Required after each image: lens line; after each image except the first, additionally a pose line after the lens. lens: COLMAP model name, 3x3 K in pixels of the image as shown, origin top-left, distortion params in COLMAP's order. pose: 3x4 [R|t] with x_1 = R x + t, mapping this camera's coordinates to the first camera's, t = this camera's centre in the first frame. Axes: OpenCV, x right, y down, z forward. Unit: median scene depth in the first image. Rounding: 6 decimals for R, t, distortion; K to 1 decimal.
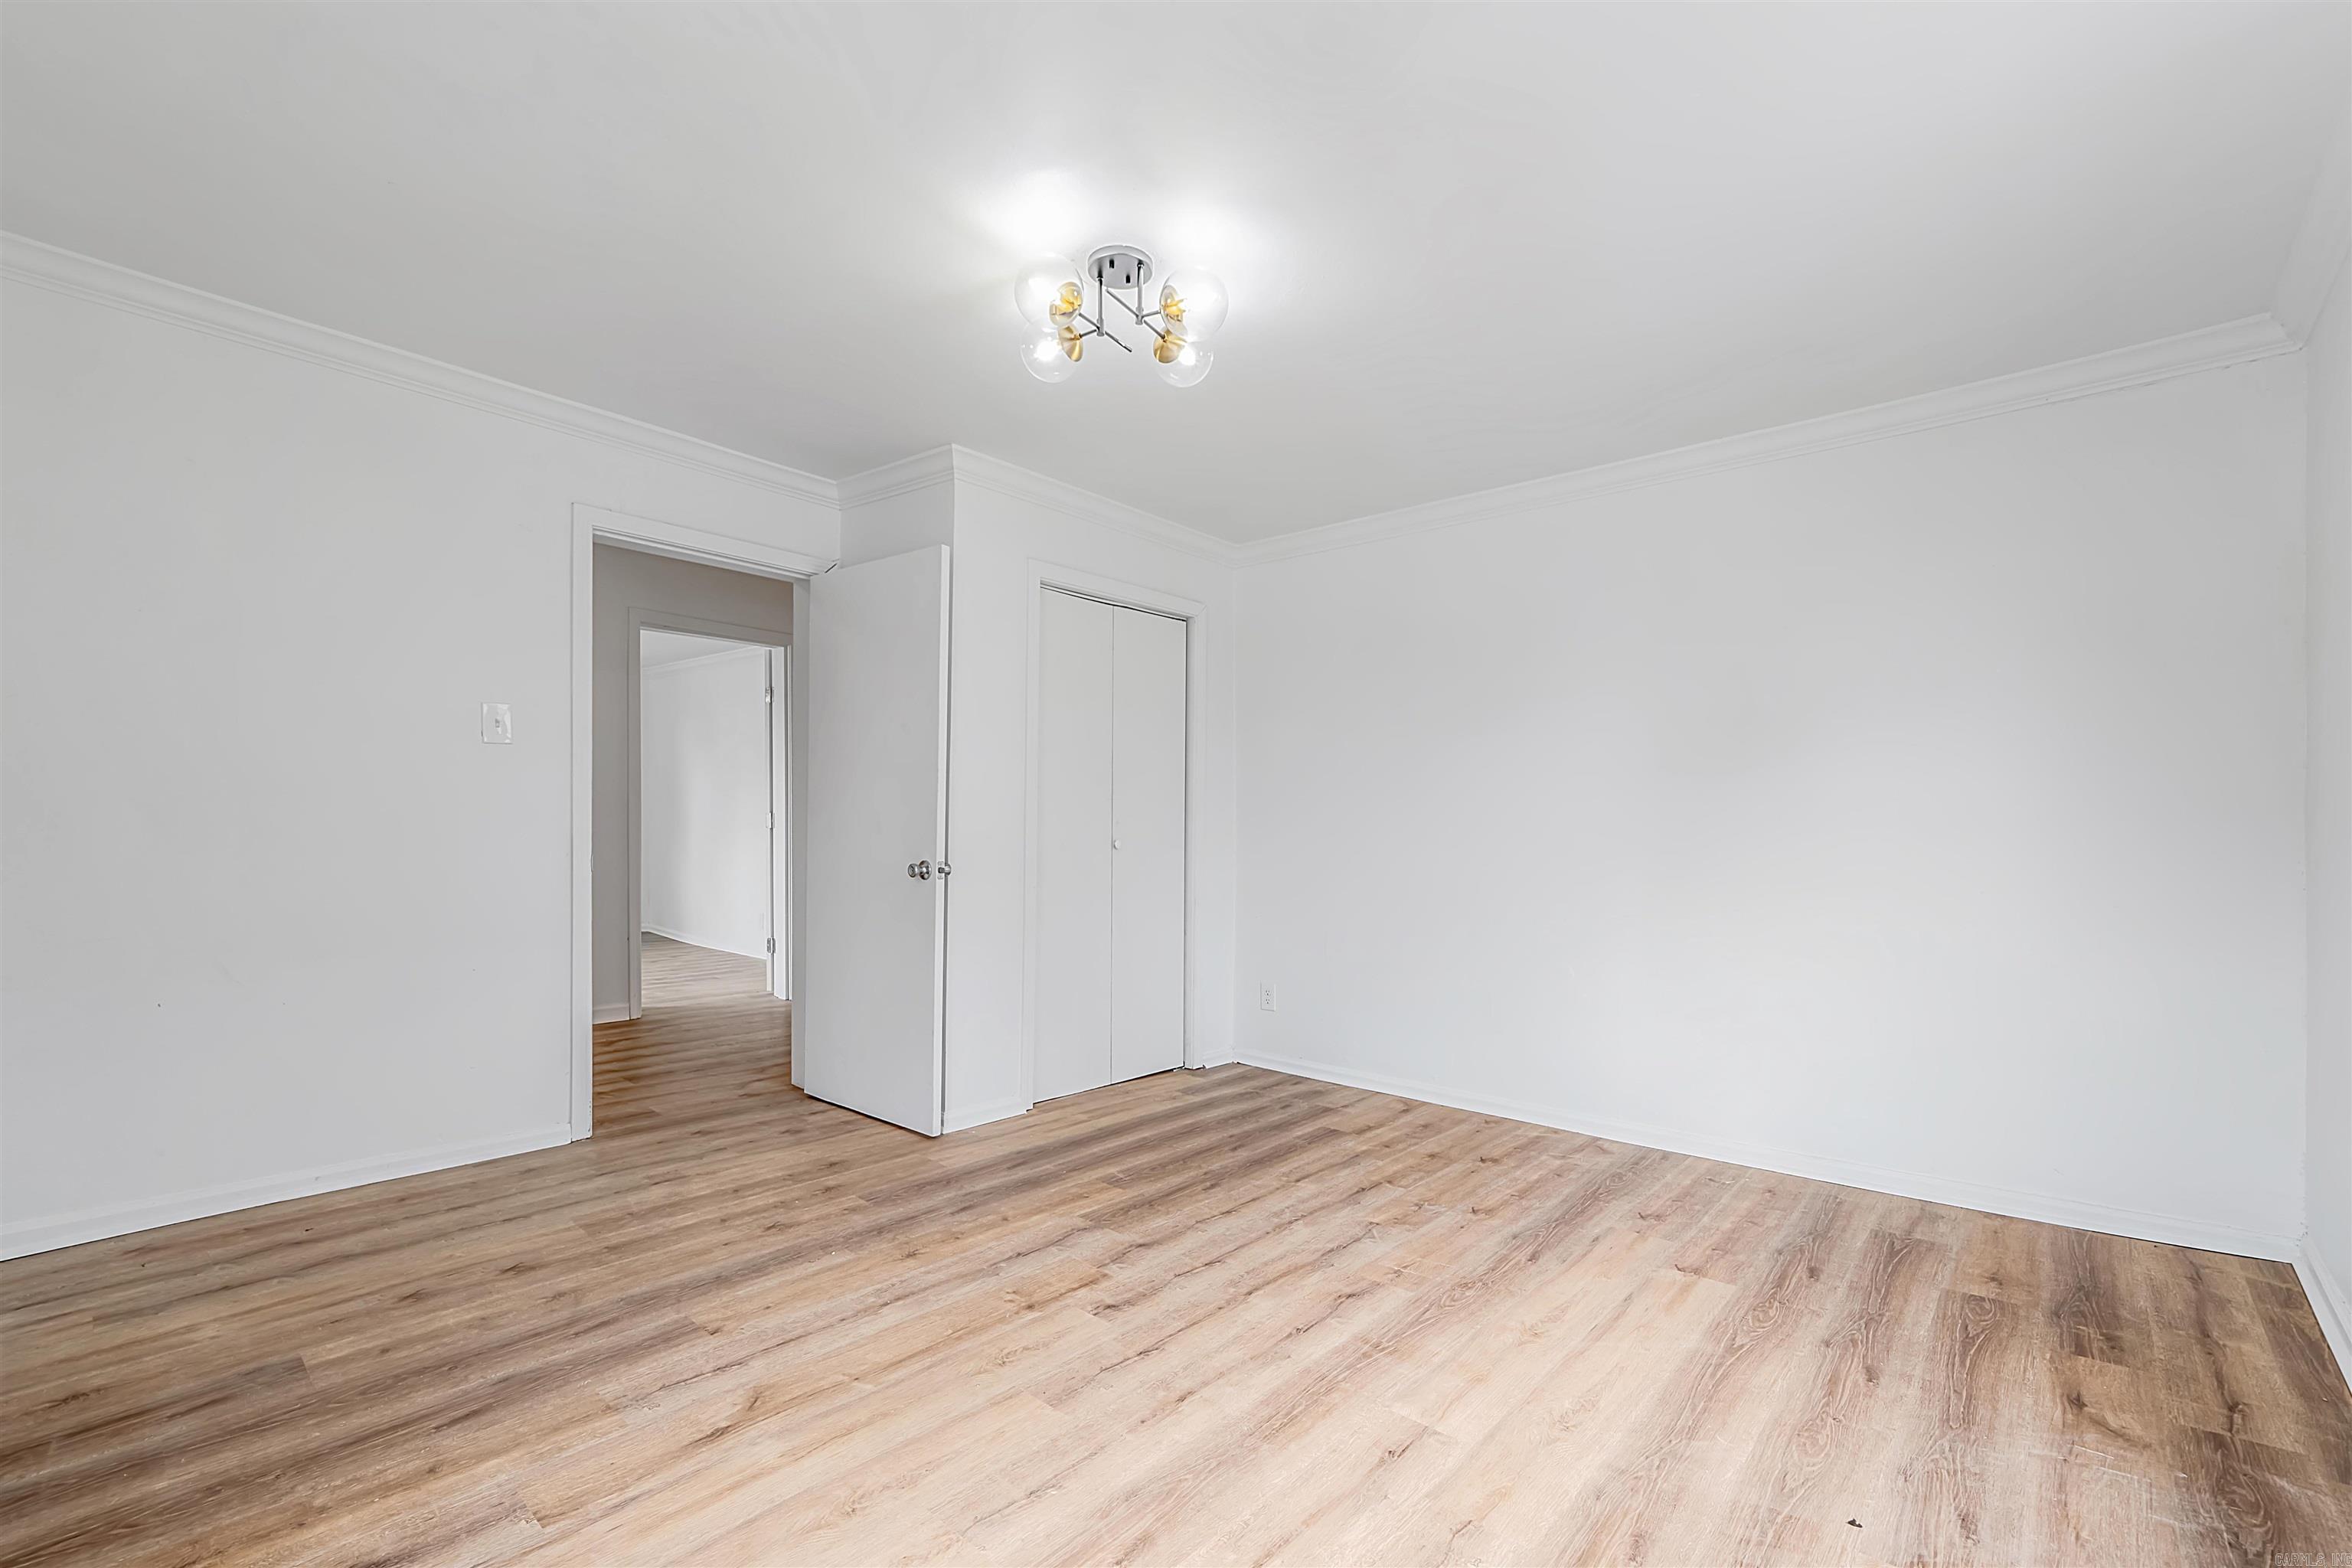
lens RADIAL K [[1011.6, 0, 1153.1], [0, 1011.6, 831.5], [0, 0, 1]] dist [-0.006830, -0.000136]
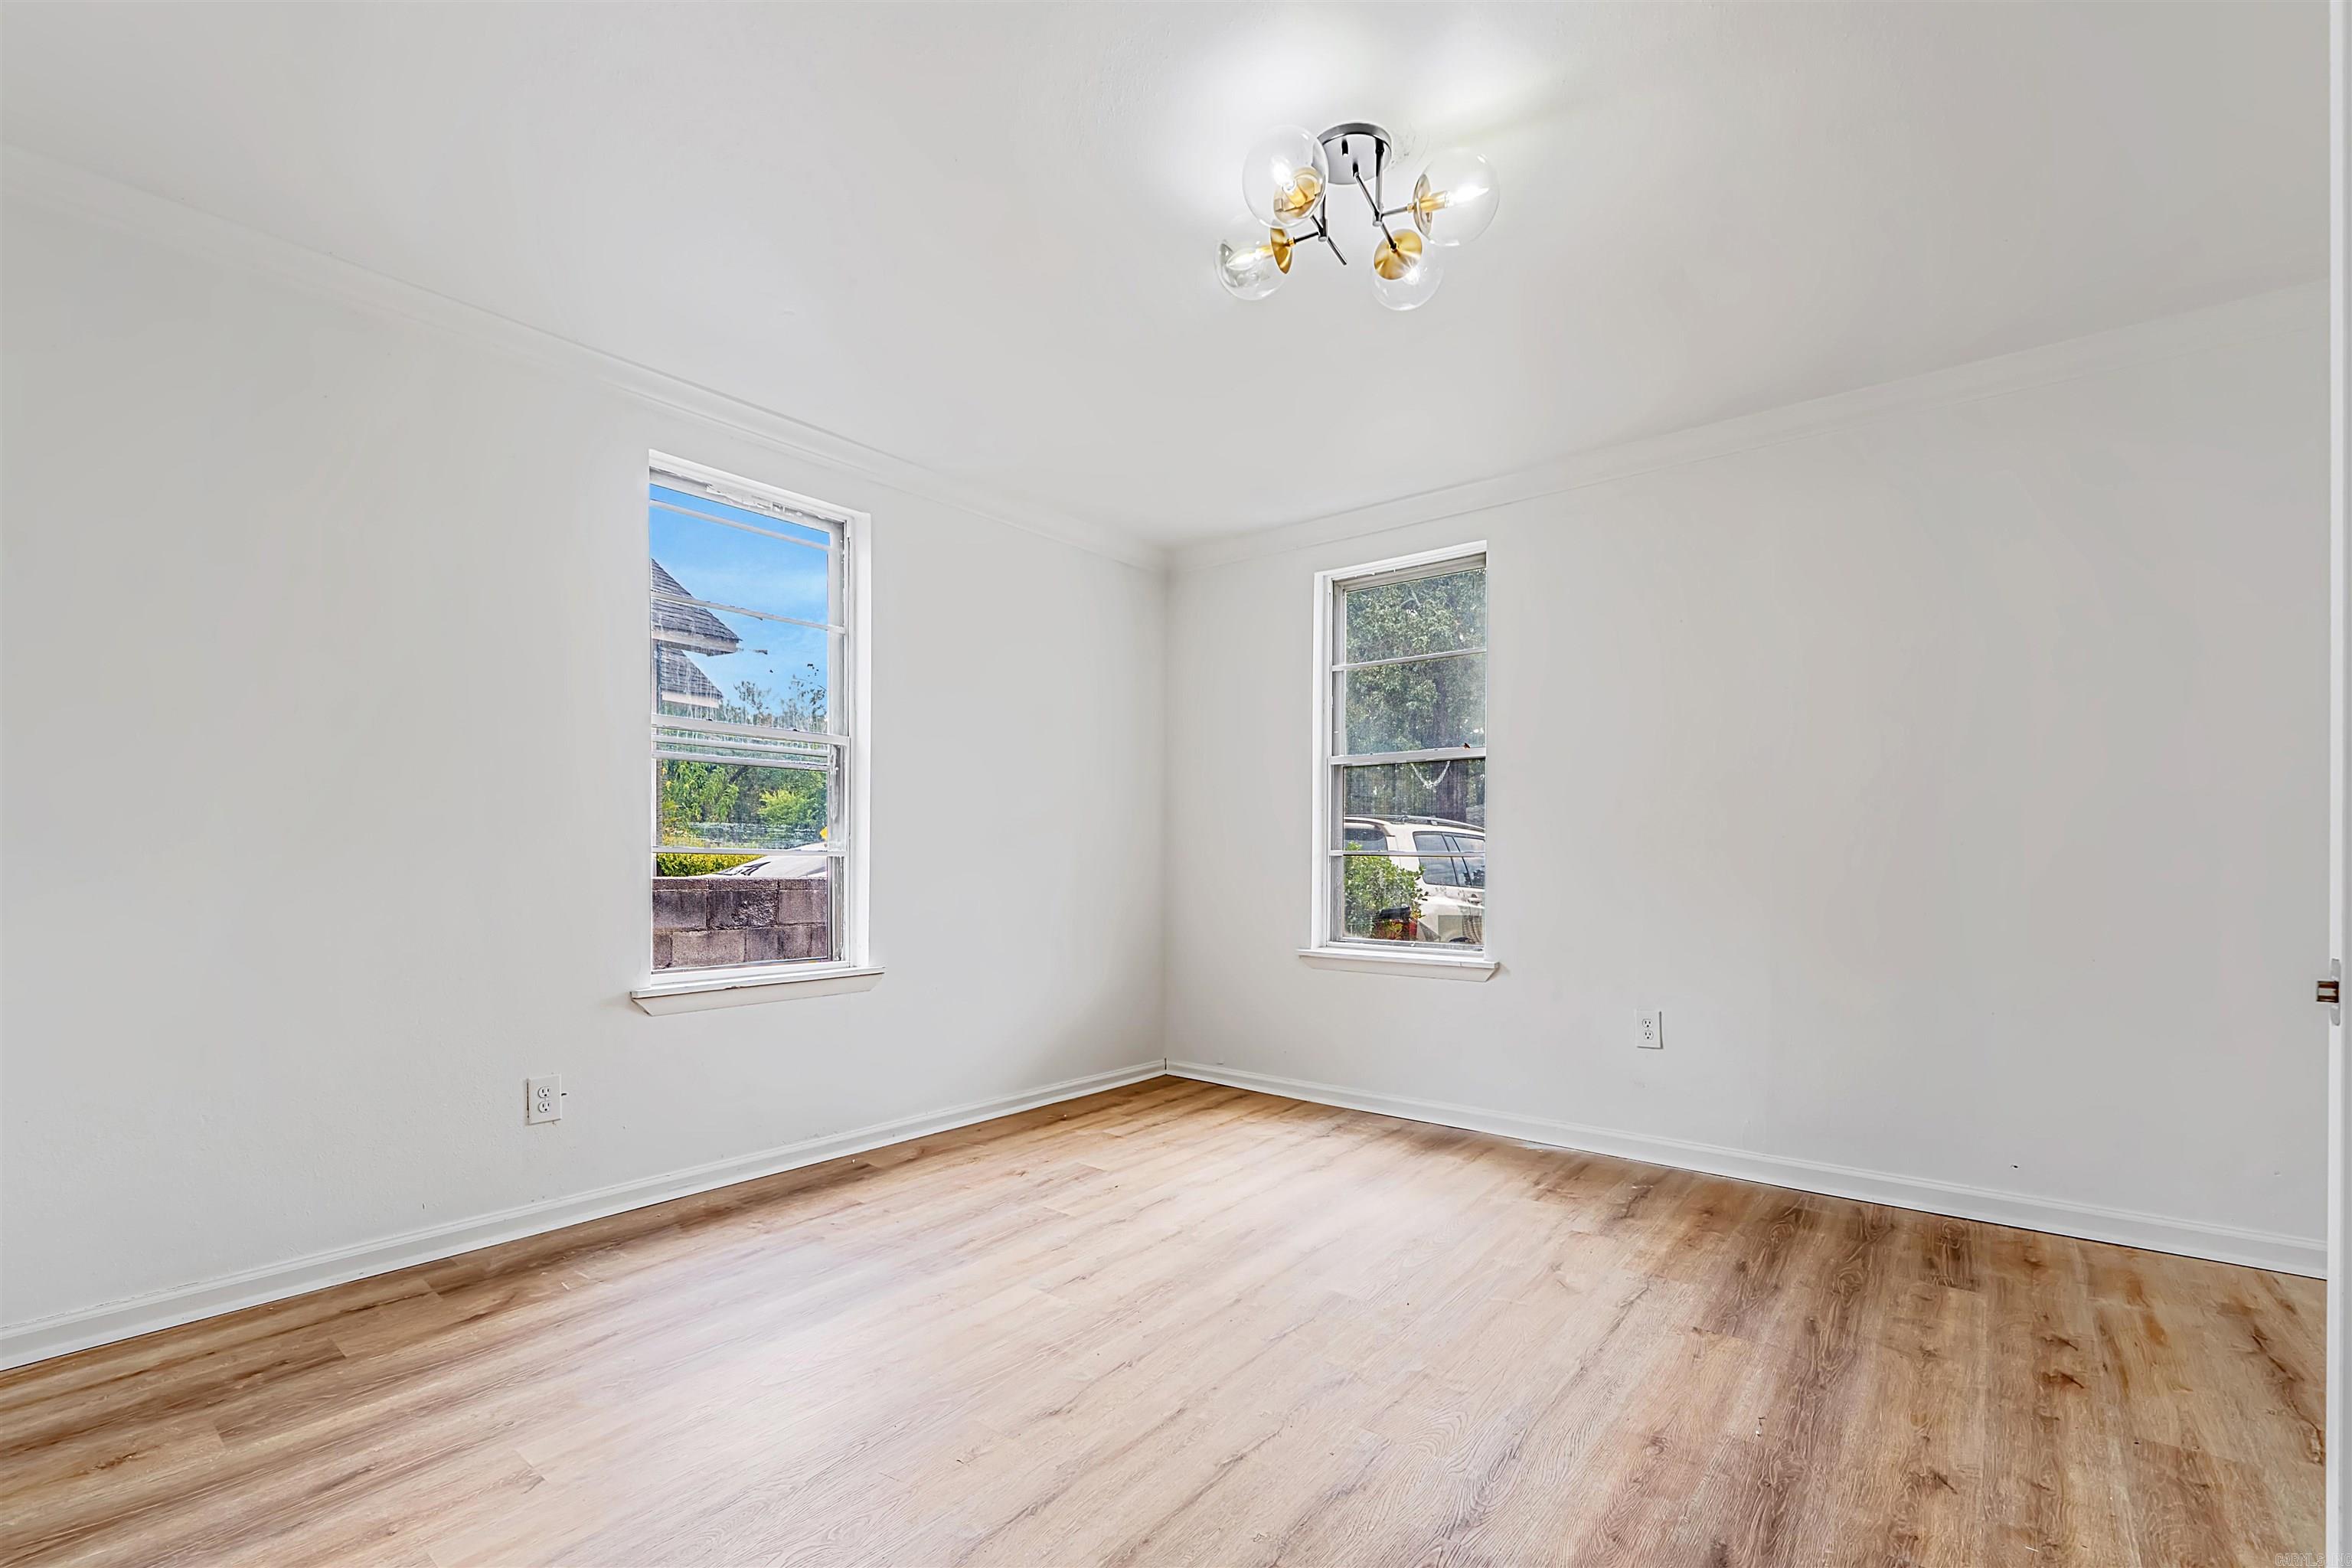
lens RADIAL K [[1011.6, 0, 1153.1], [0, 1011.6, 831.5], [0, 0, 1]] dist [-0.006830, -0.000136]
pose [[-0.998223, -0.015241, -0.057614, 0.188021], [-0.014244, 0.999742, -0.017681, 0.010960], [0.057869, -0.016829, -0.998182, 1.995542]]
